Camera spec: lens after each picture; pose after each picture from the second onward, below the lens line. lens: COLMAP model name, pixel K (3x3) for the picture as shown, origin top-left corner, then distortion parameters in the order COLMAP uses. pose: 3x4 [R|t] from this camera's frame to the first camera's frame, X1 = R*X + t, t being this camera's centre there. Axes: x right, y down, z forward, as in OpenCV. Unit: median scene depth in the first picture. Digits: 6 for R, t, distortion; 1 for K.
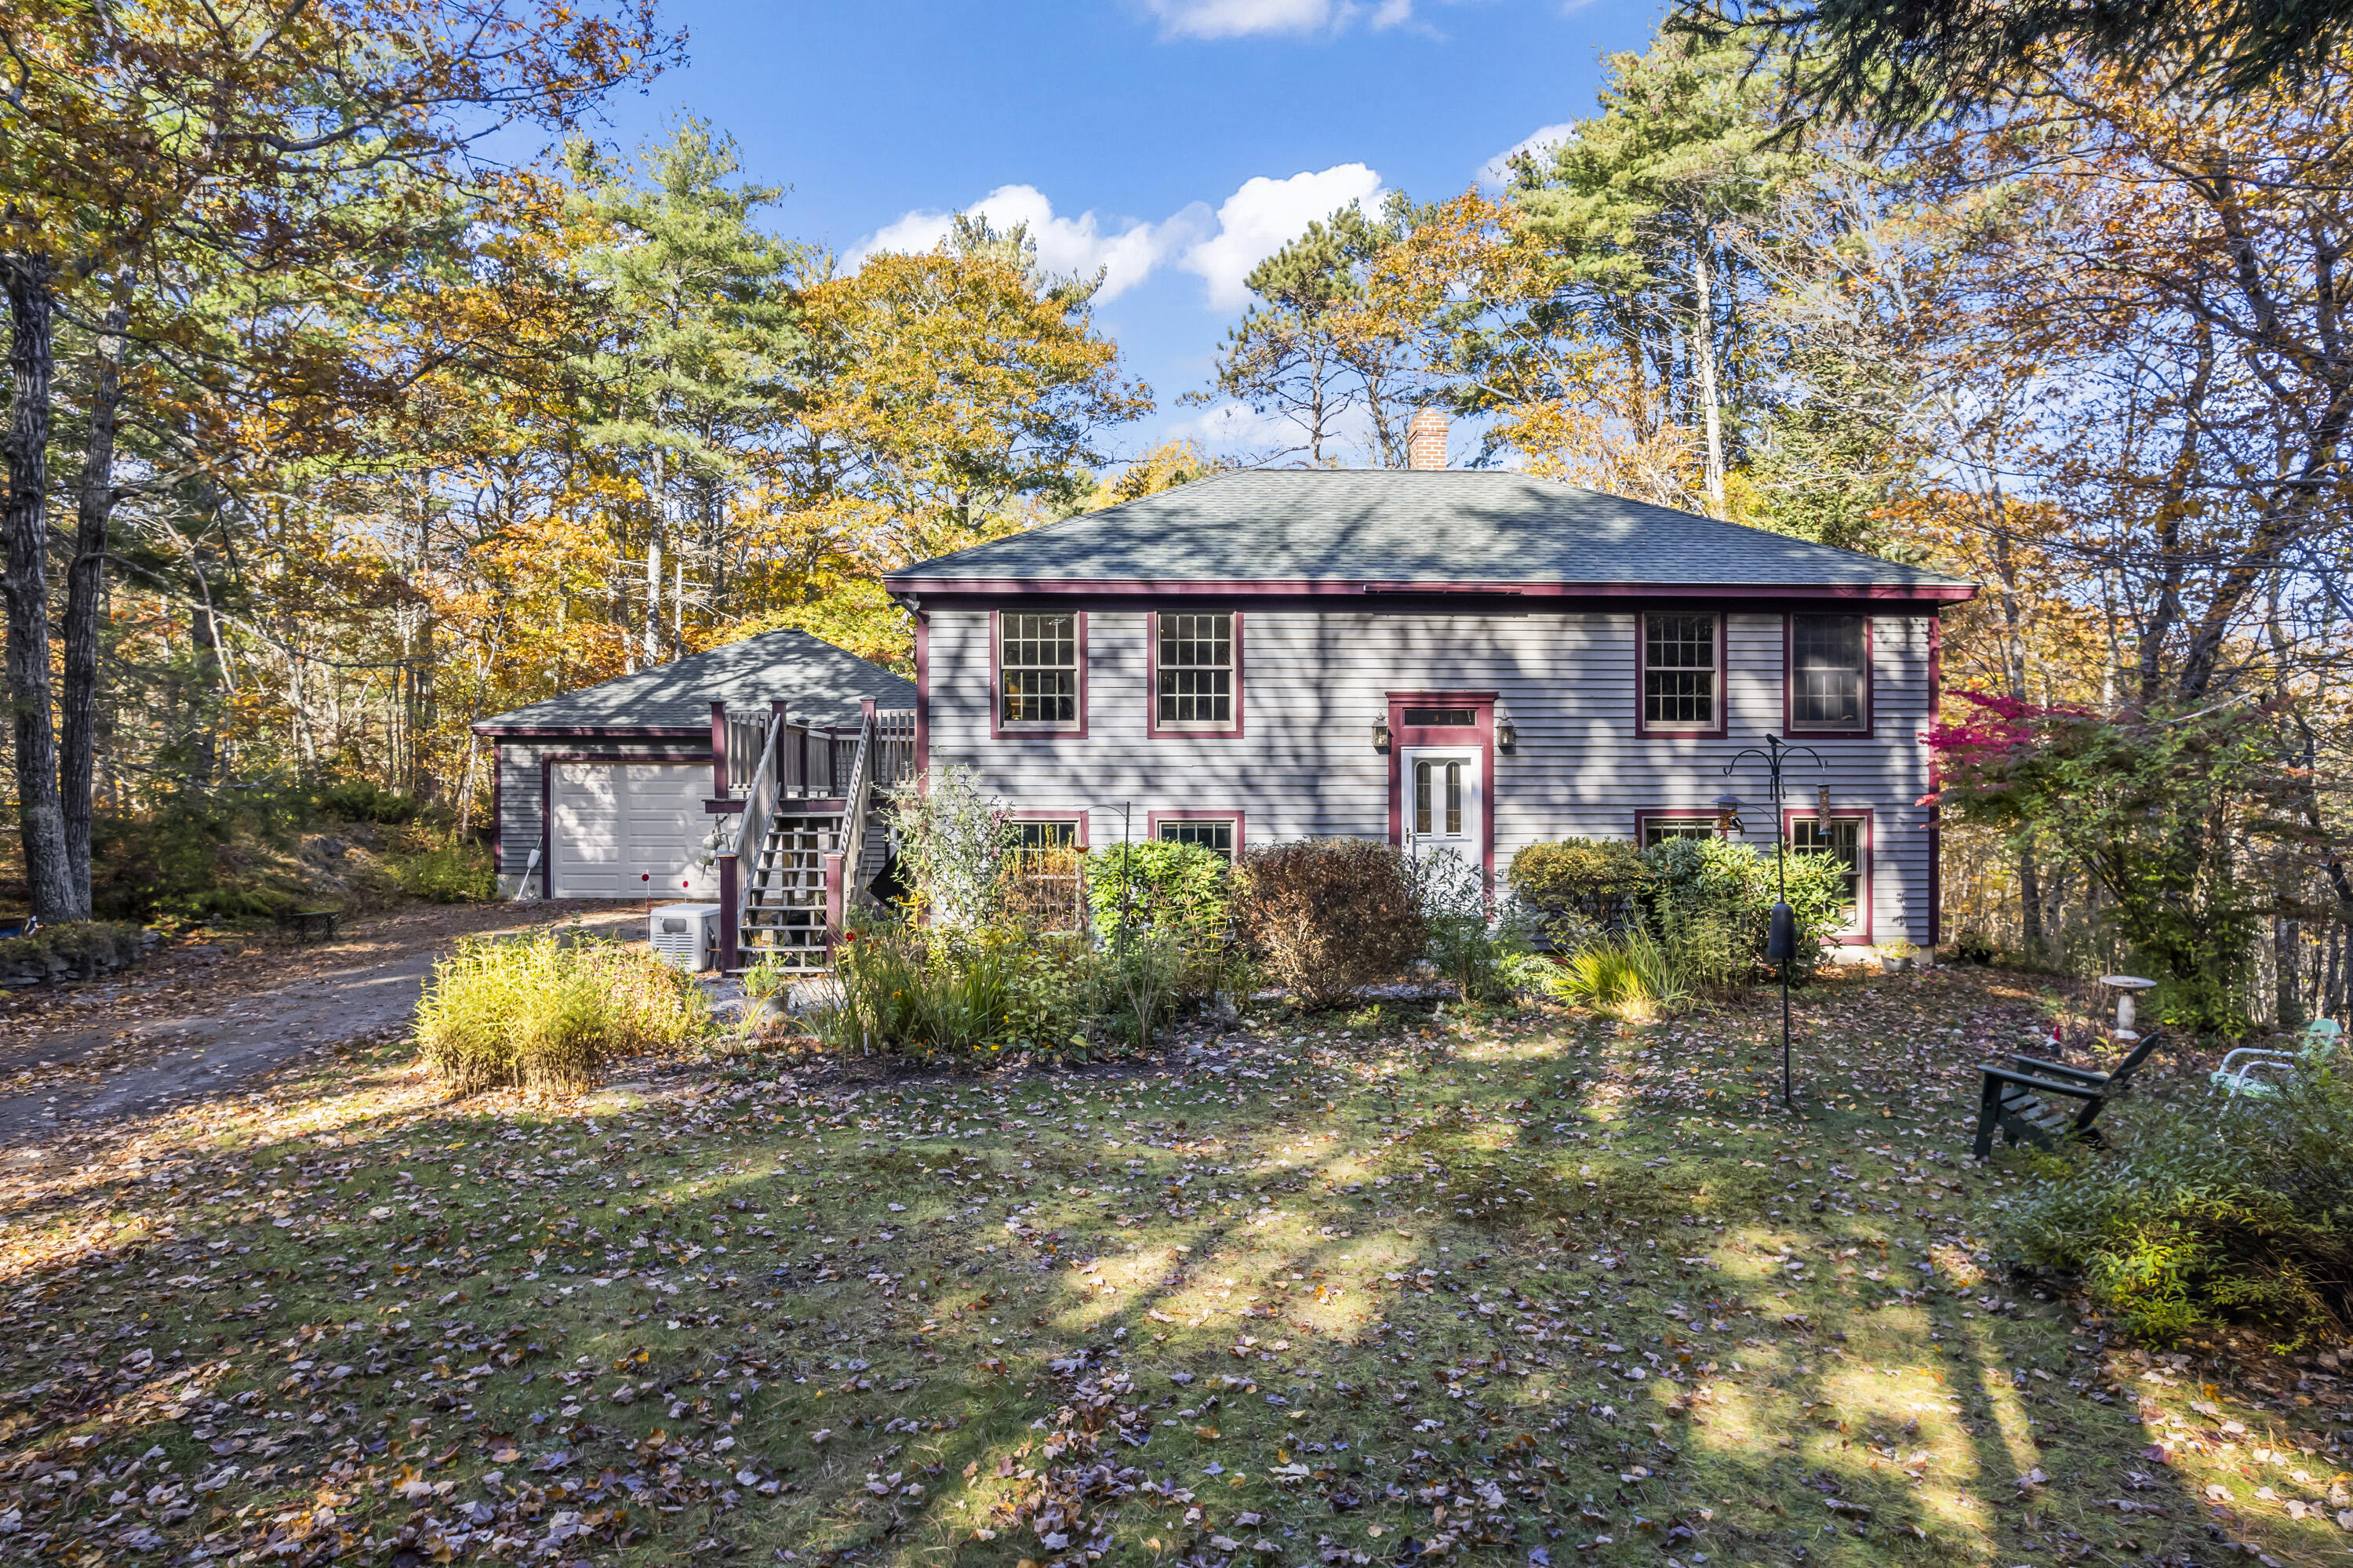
lens RADIAL K [[1514.1, 0, 1176.5], [0, 1514.1, 784.0], [0, 0, 1]] dist [-0.003762, -0.000871]
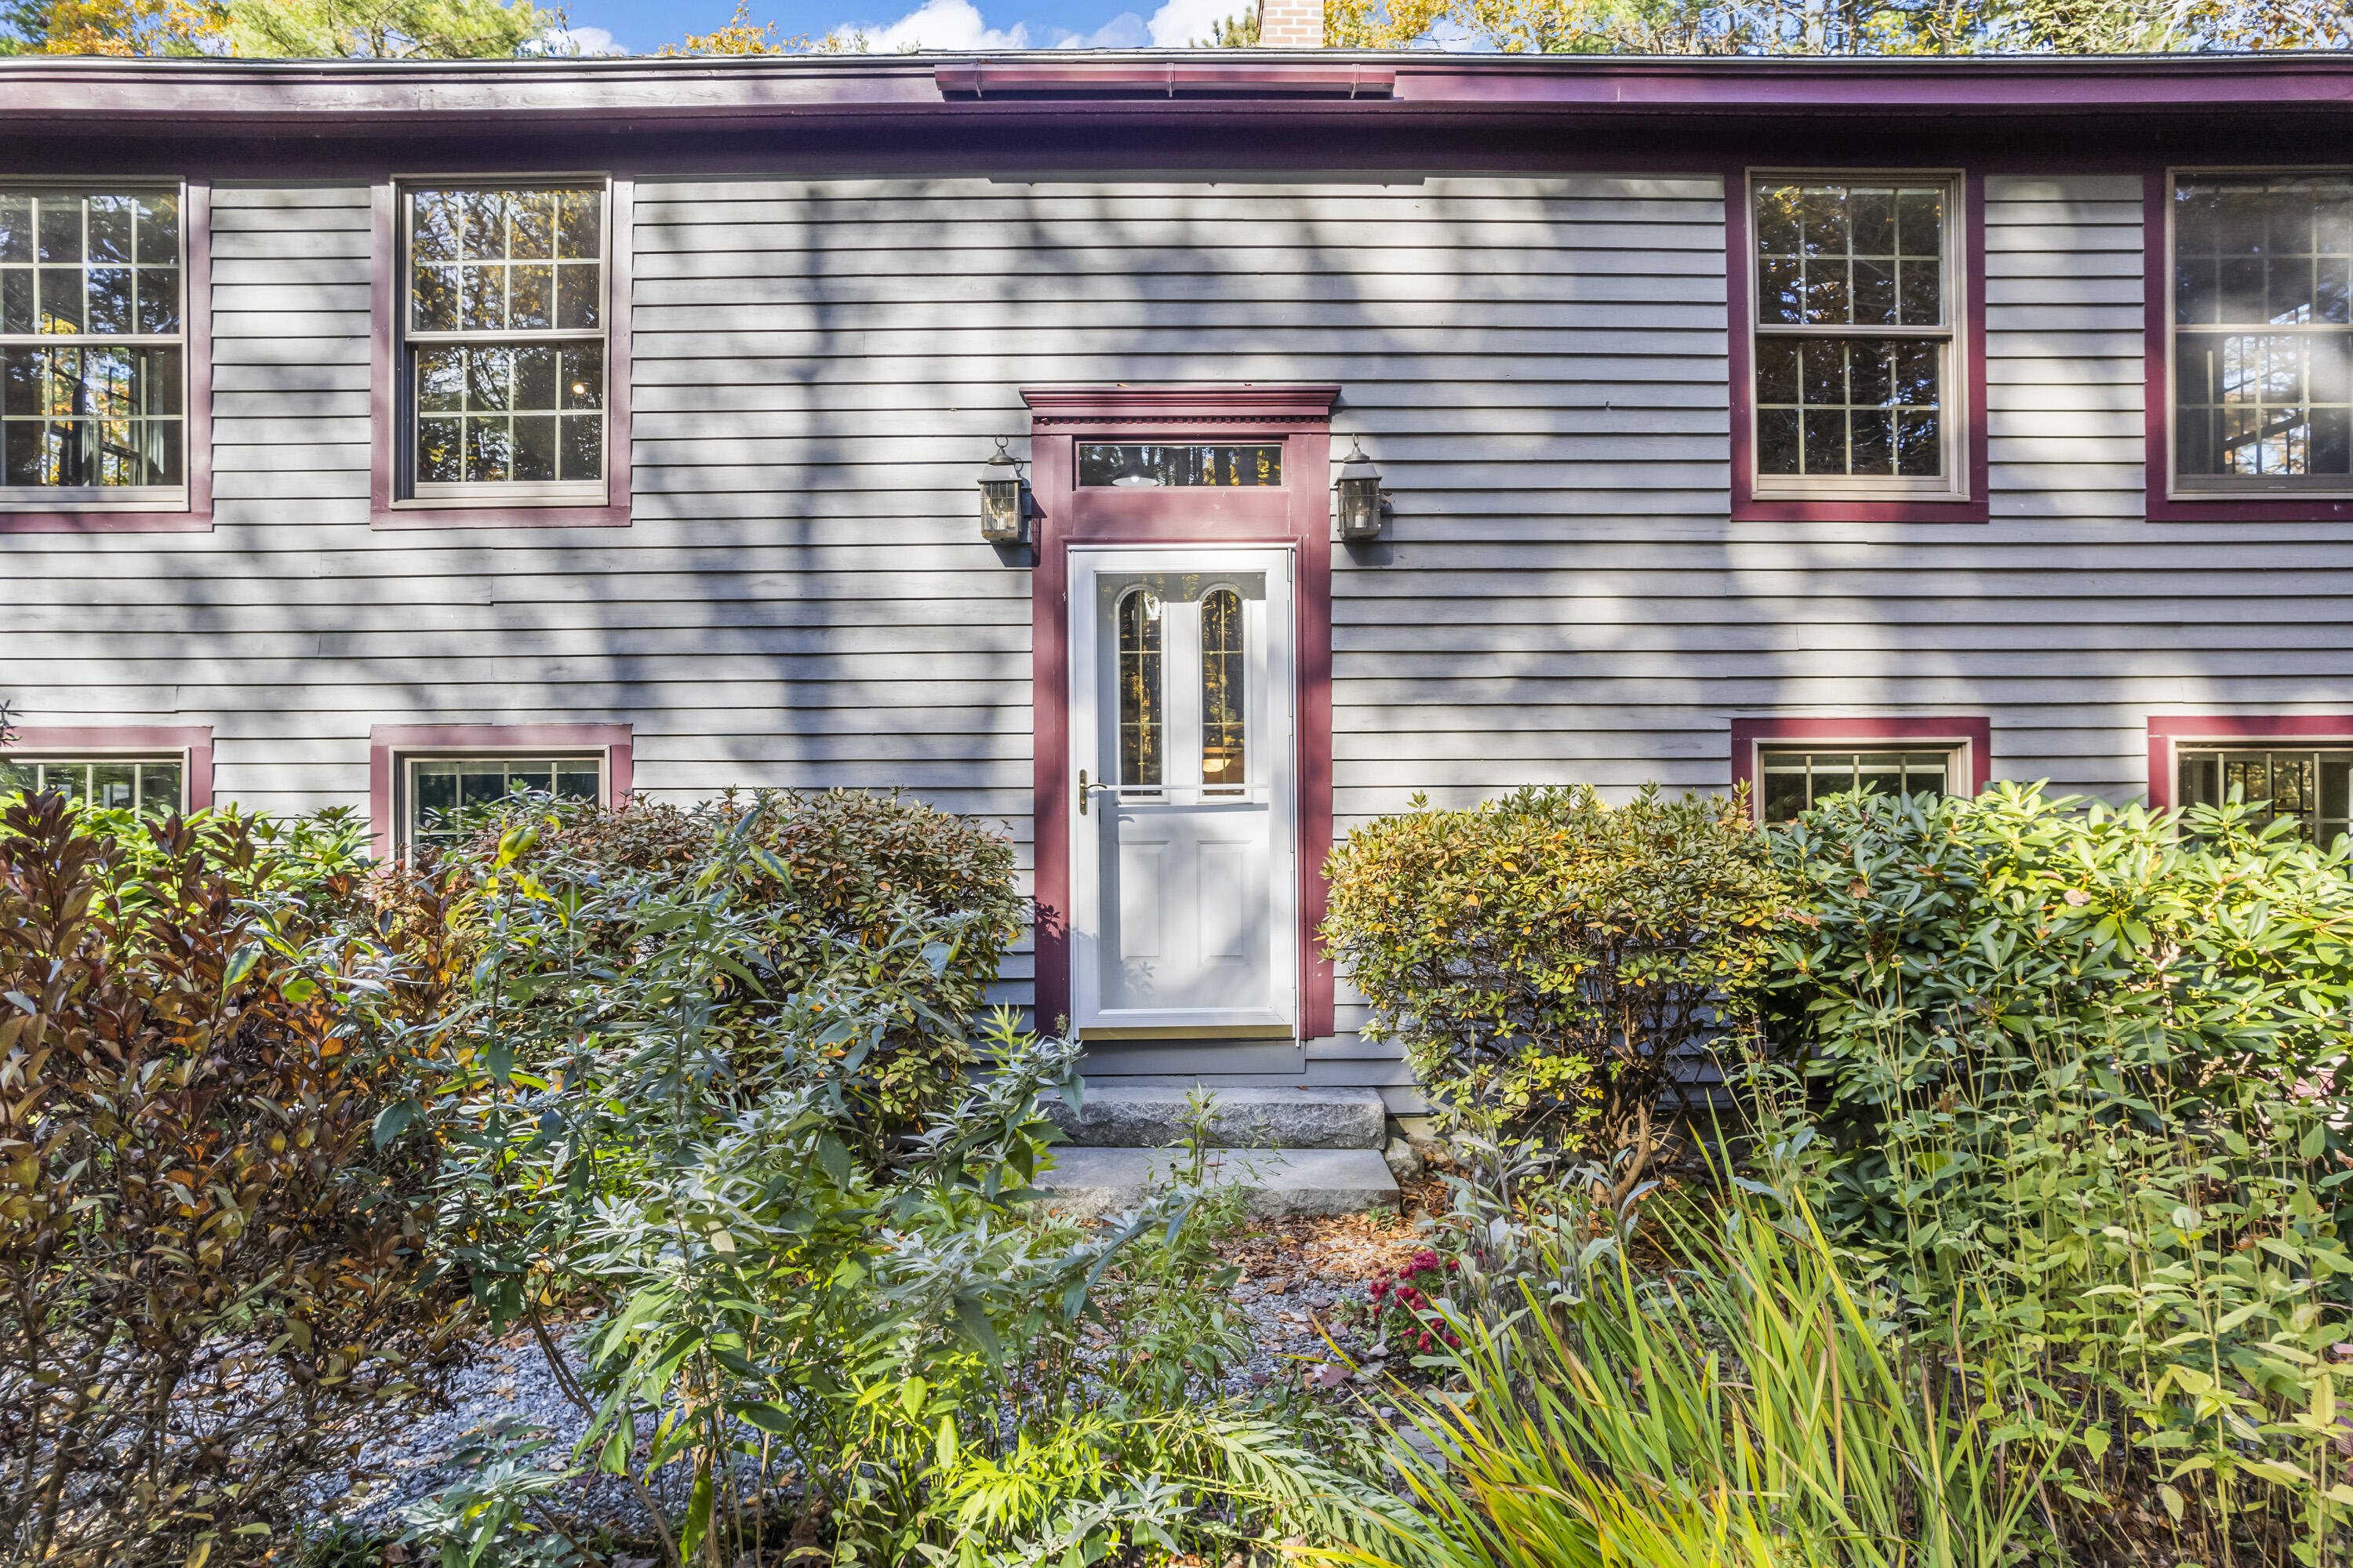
lens RADIAL K [[1496.0, 0, 1176.5], [0, 1496.0, 784.0], [0, 0, 1]] dist [-0.004132, 0.000039]
pose [[0.999135, -0.003845, -0.041400, 0.185502], [0.004216, 0.999952, 0.008881, 0.028835], [0.041364, -0.009048, 0.999103, 0.636404]]
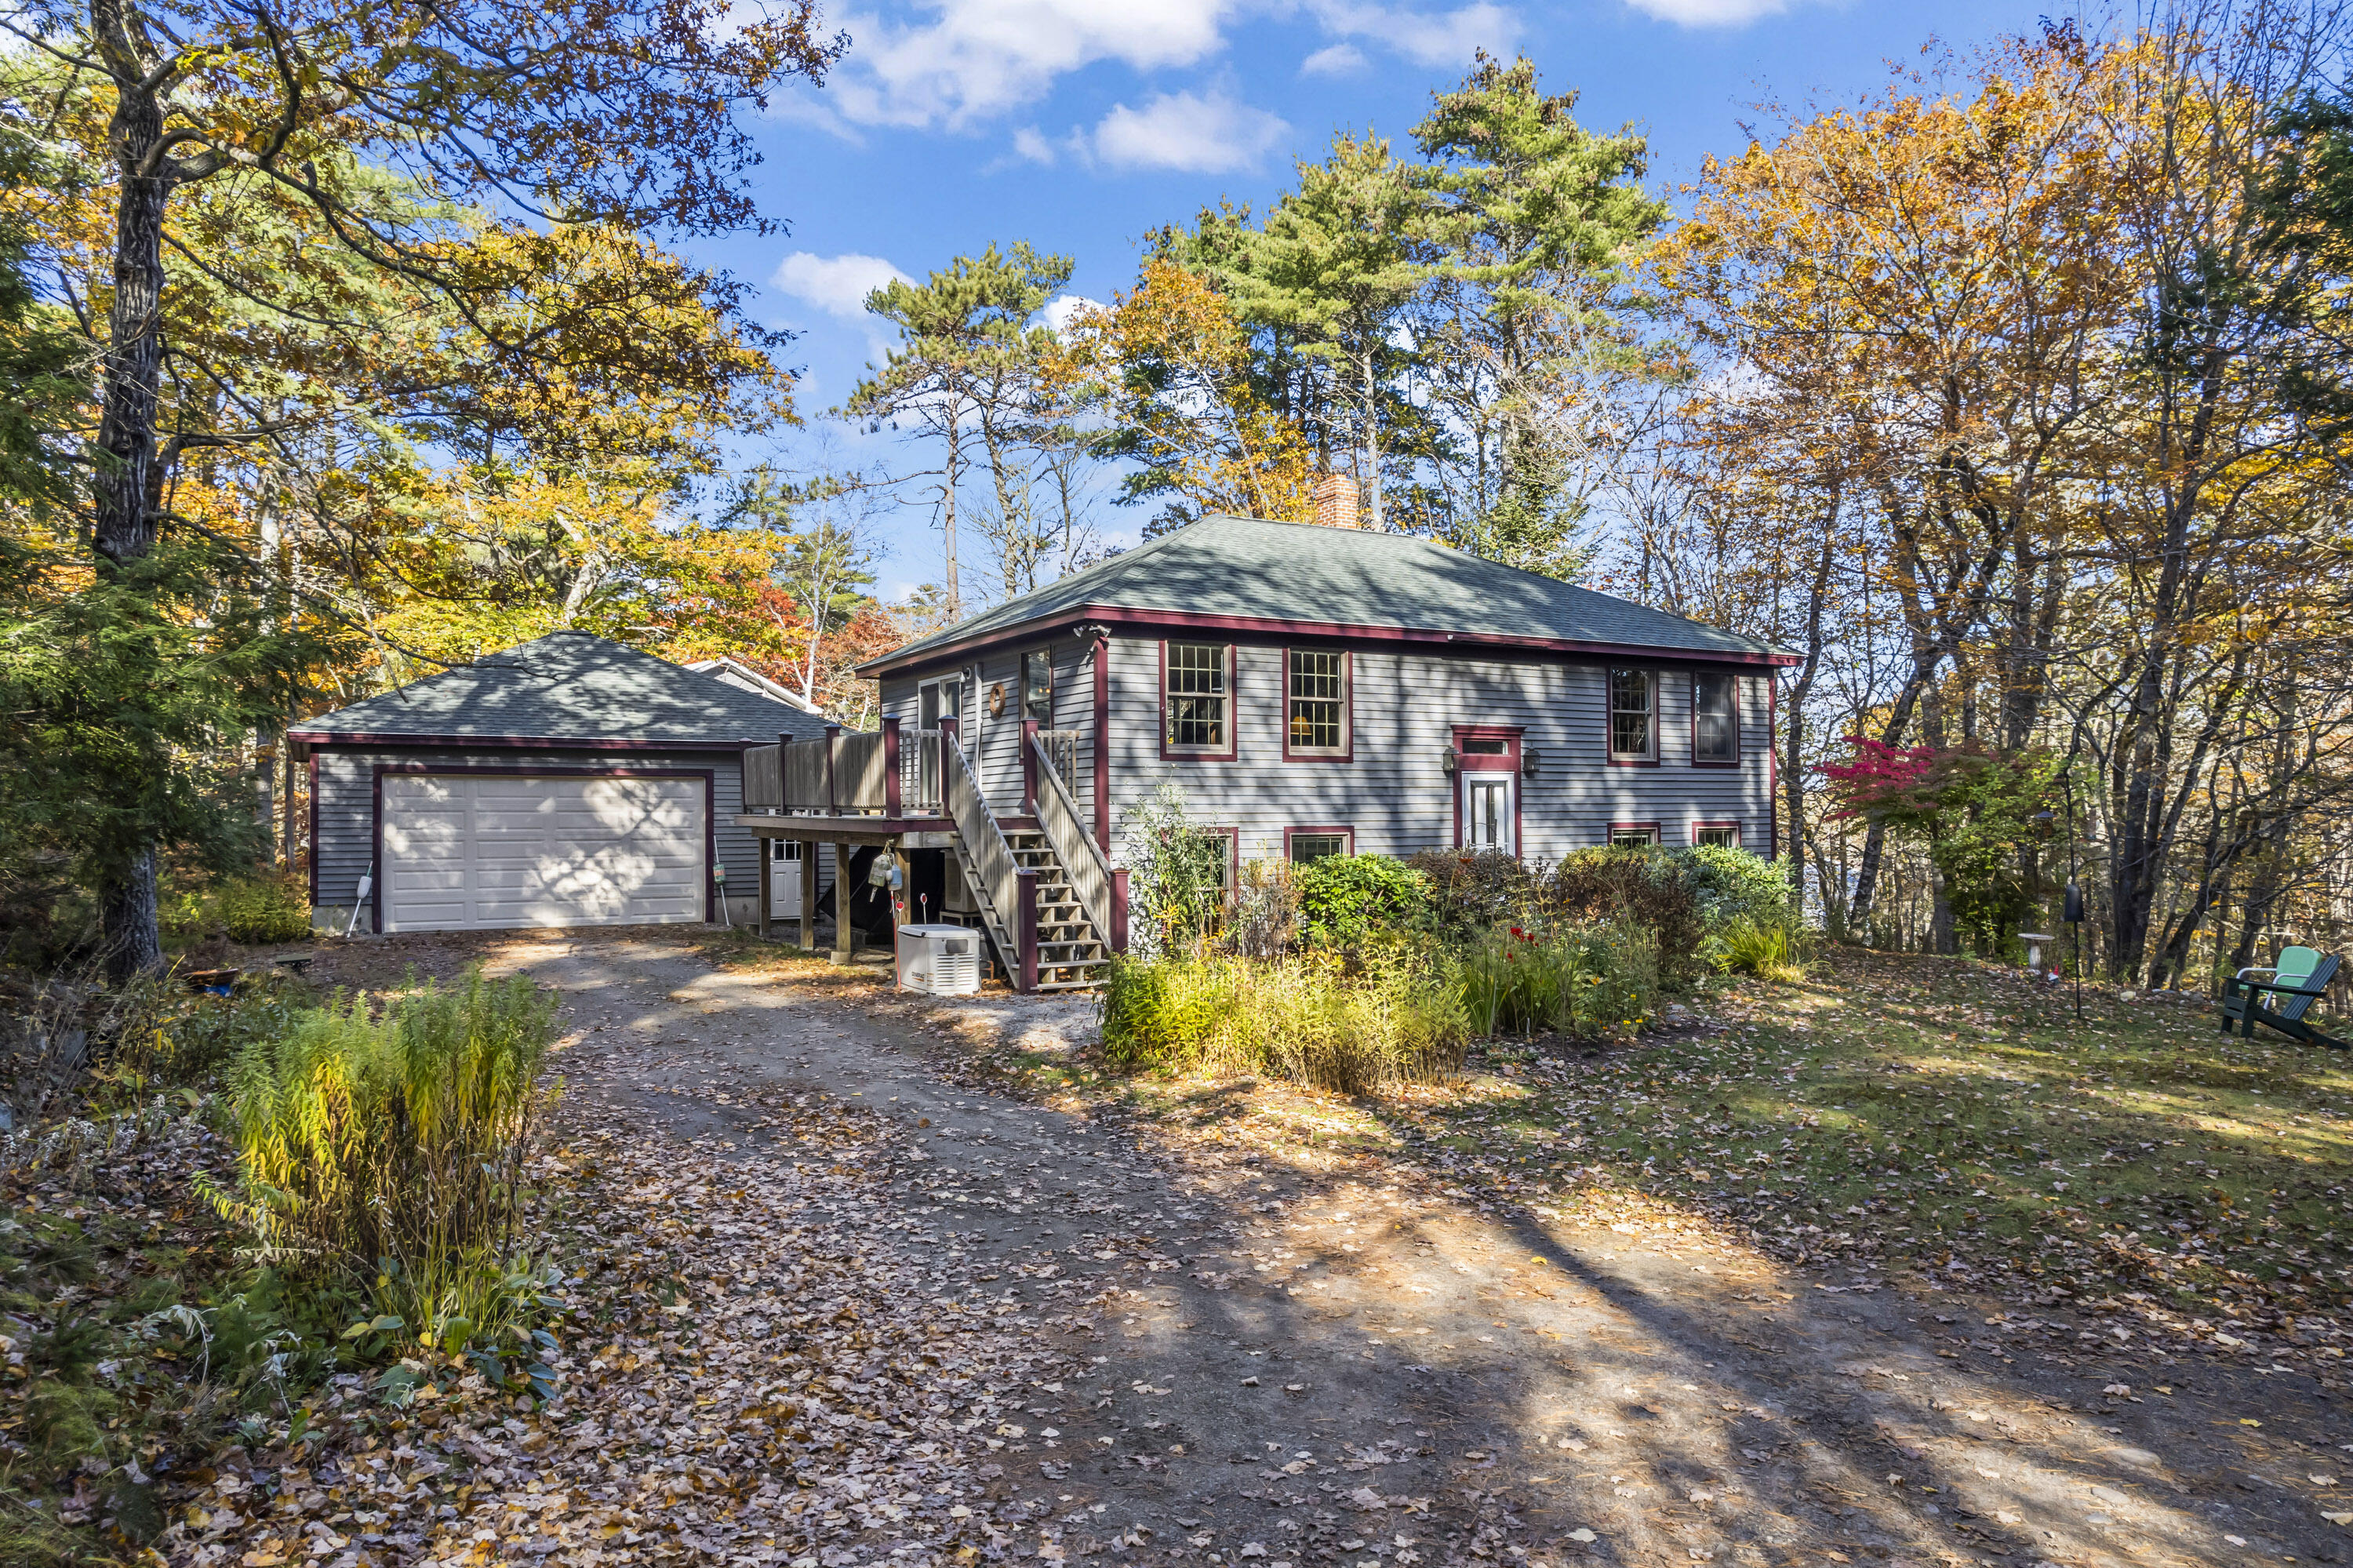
lens RADIAL K [[1496.0, 0, 1176.5], [0, 1496.0, 784.0], [0, 0, 1]] dist [-0.004132, 0.000039]
pose [[0.893378, 0.005002, 0.449278, -0.570019], [-0.001814, 0.999970, -0.007525, -0.005343], [-0.449302, 0.005908, 0.893360, 0.053086]]
